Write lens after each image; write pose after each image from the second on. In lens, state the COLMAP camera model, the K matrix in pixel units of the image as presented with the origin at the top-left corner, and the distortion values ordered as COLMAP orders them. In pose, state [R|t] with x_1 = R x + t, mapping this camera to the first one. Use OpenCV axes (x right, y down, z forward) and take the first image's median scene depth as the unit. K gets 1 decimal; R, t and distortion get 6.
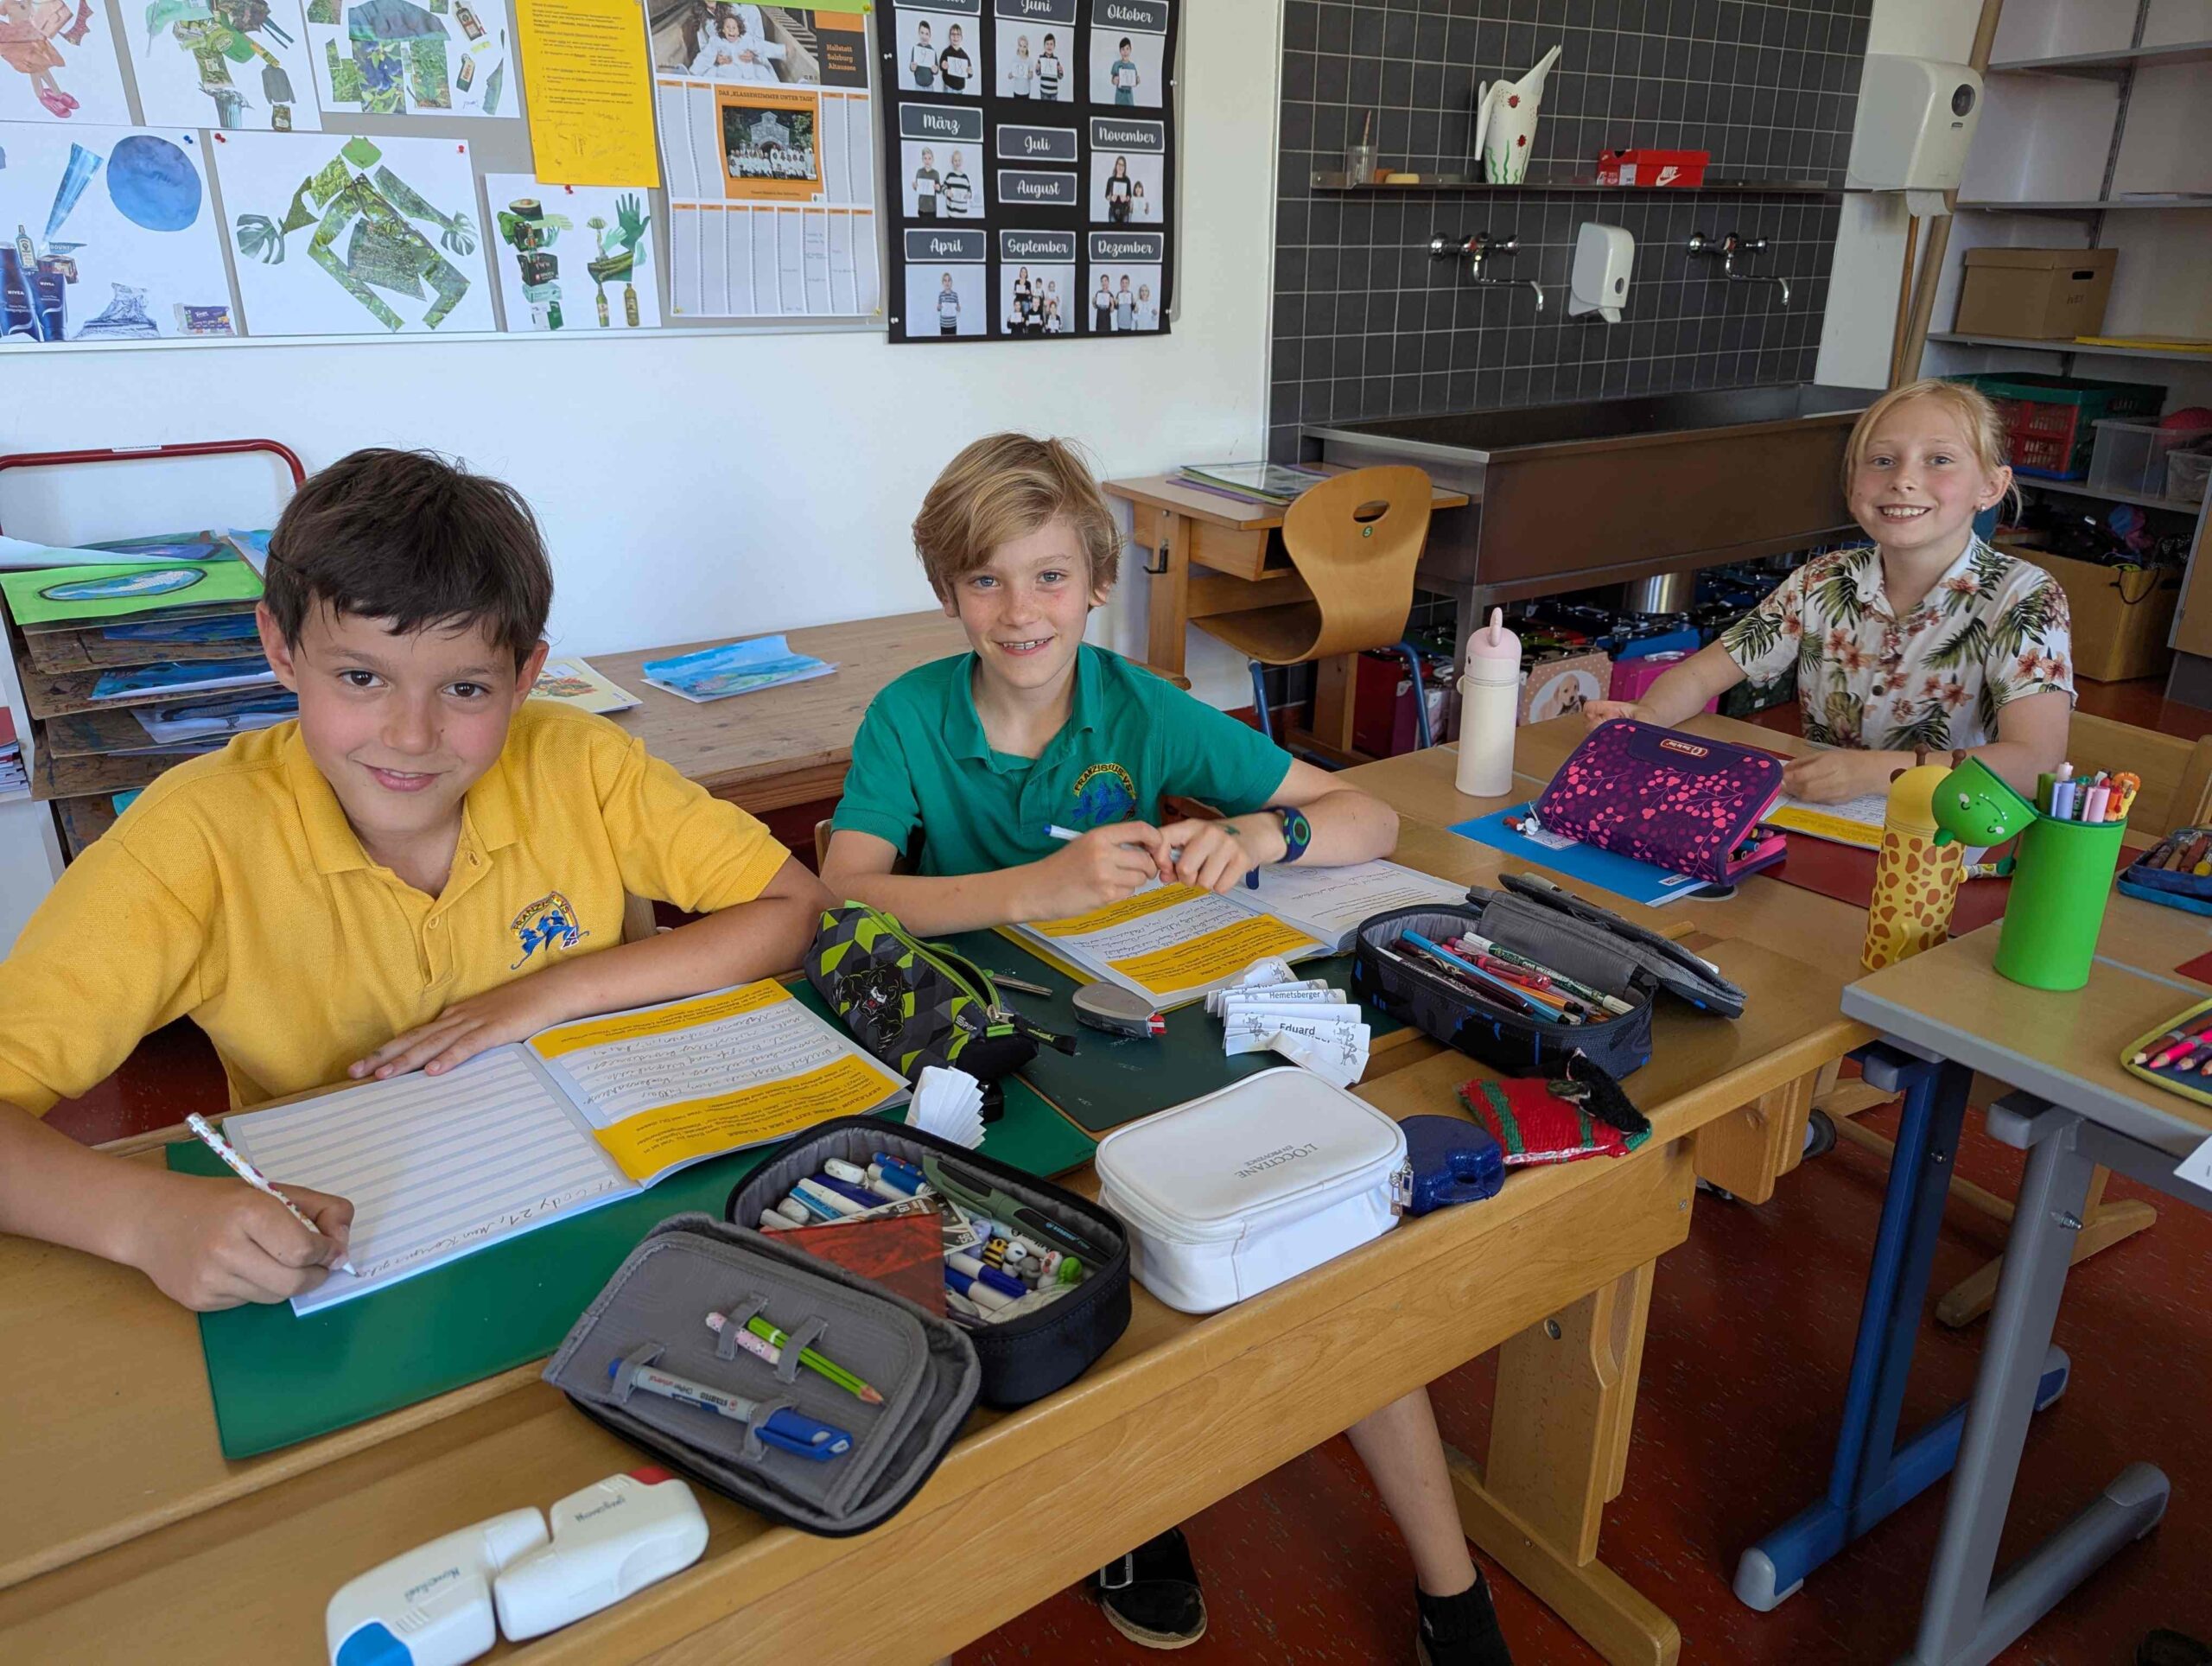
lens RADIAL K [[1566.7, 0, 1106.0], [0, 1566.7, 833.0], [0, 0, 1]] dist [0.094028, -0.061208]
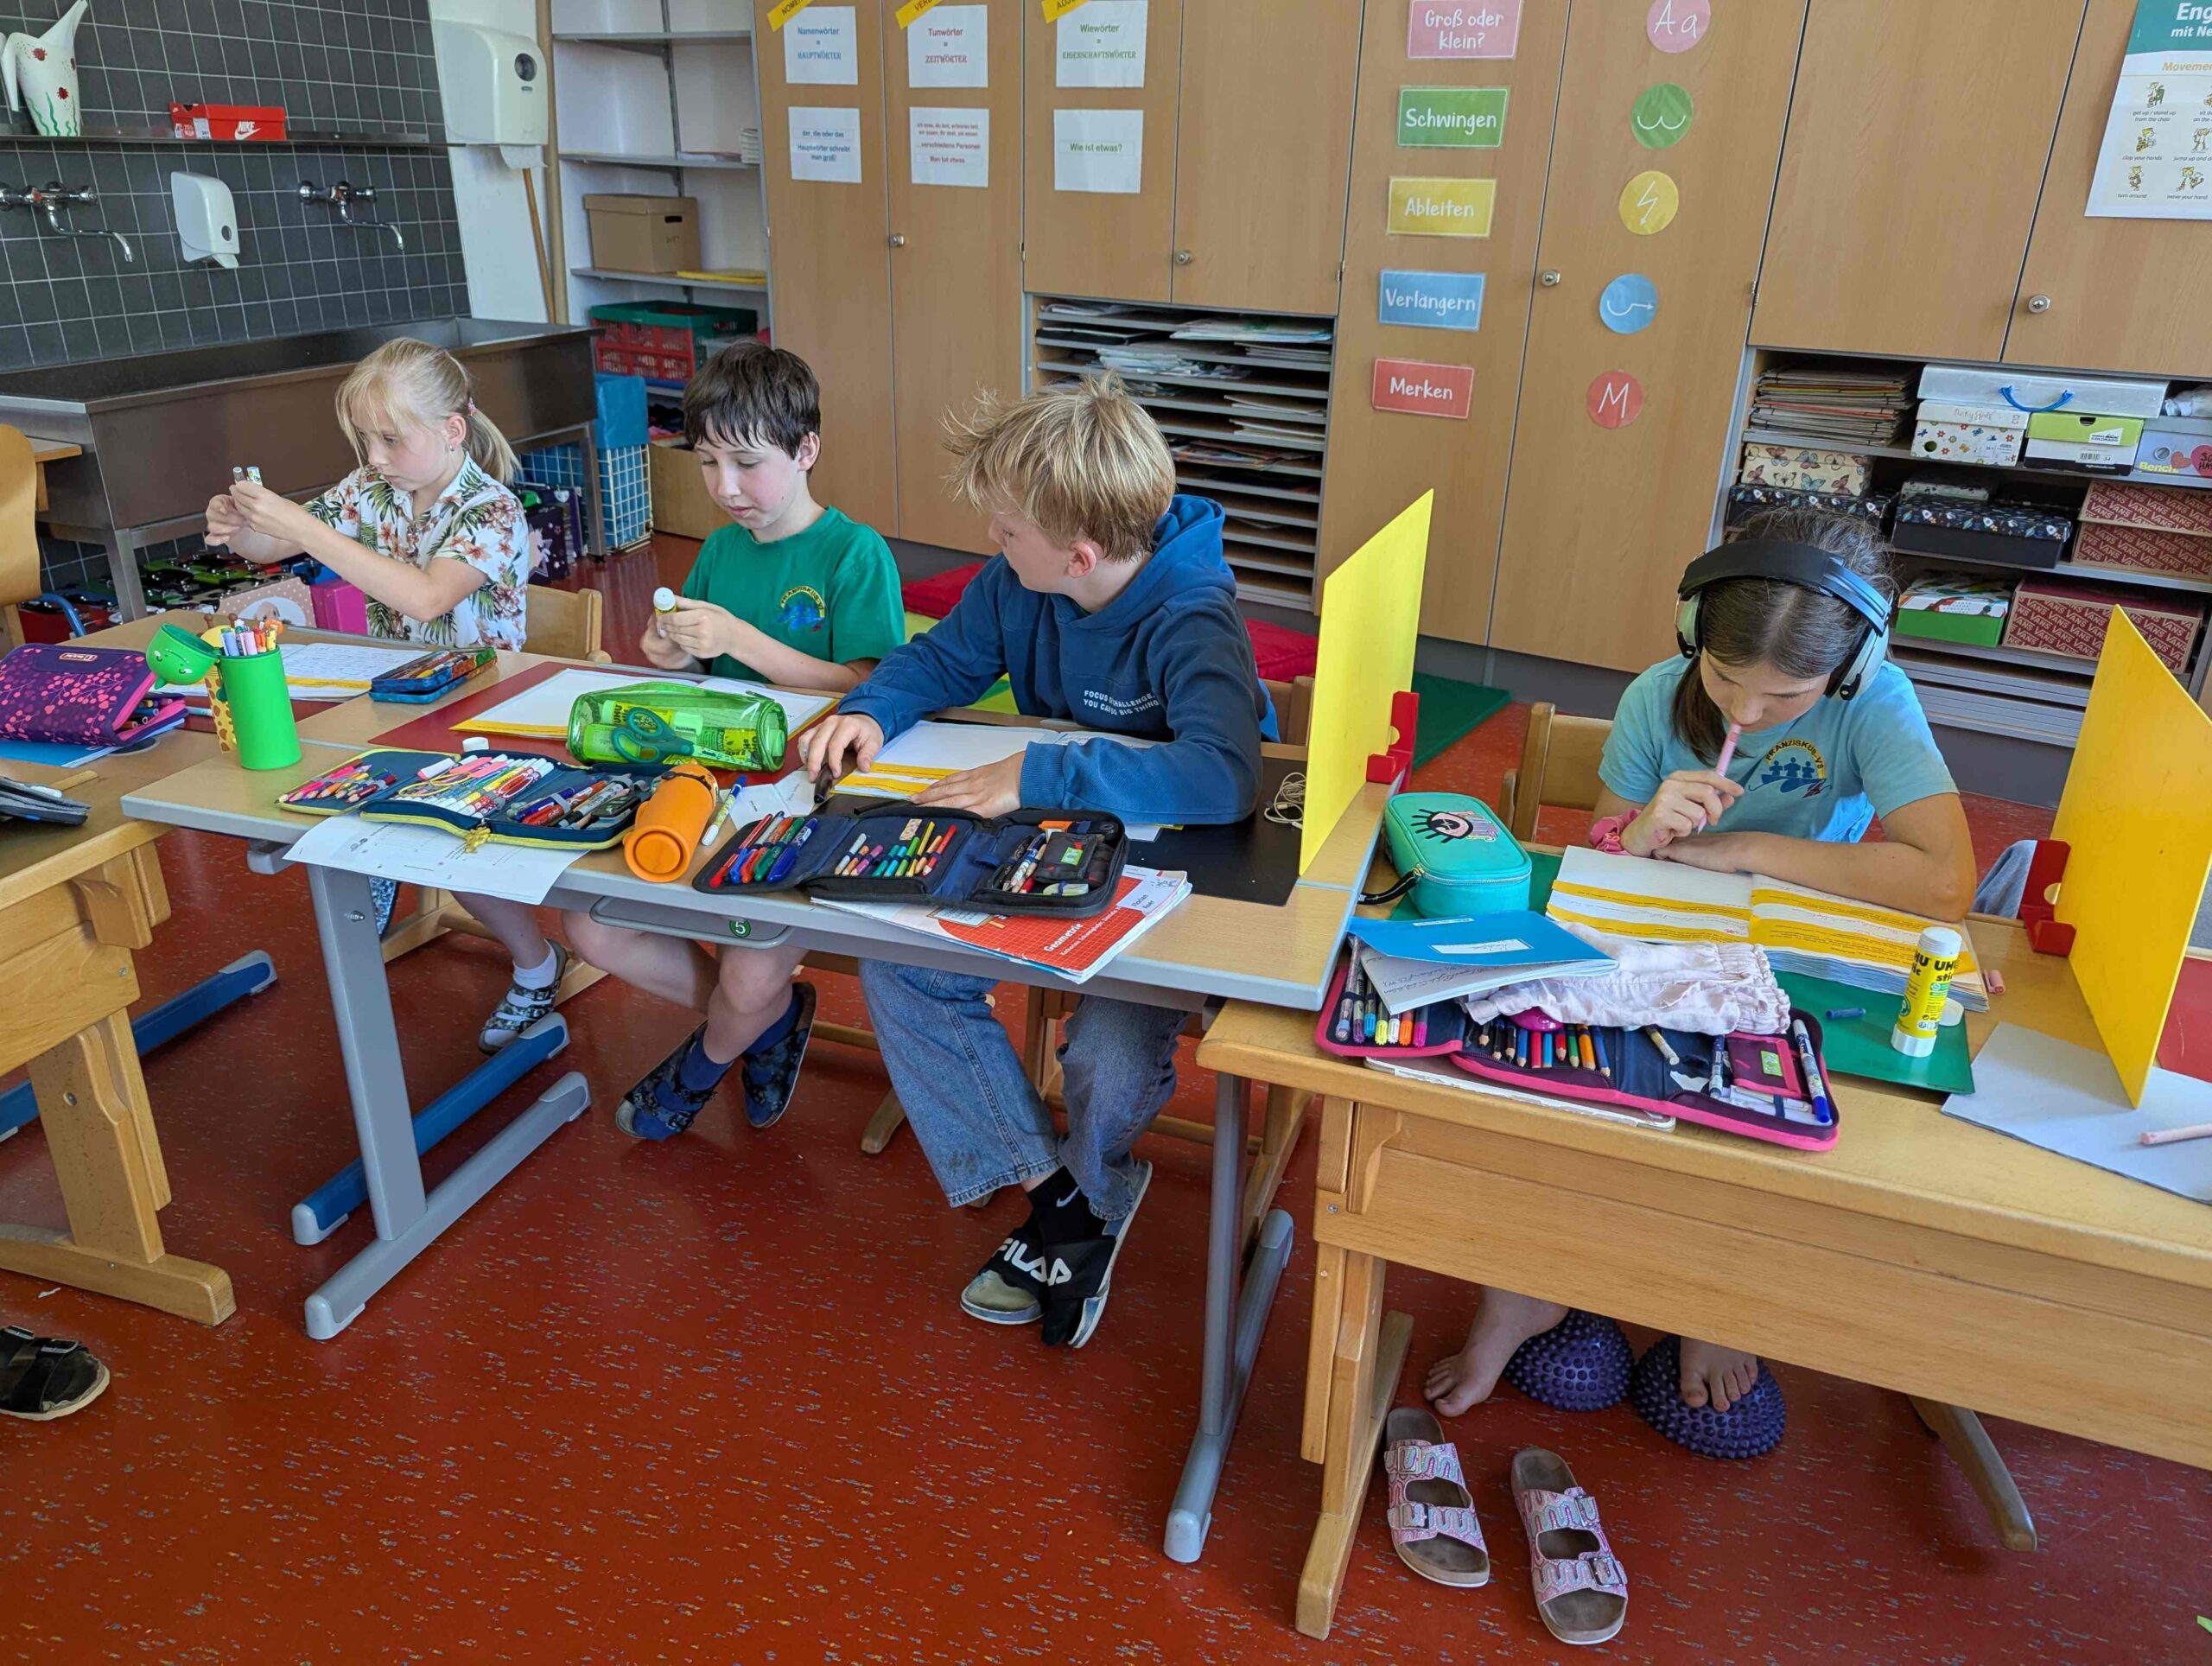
lens RADIAL K [[1566.7, 0, 1106.0], [0, 1566.7, 833.0], [0, 0, 1]] dist [0.094028, -0.061208]
pose [[0.800729, -0.236630, 0.550308, 0.103376], [0.206511, 0.971398, 0.117211, 0.039712], [-0.562304, 0.019791, 0.826694, -0.207865]]
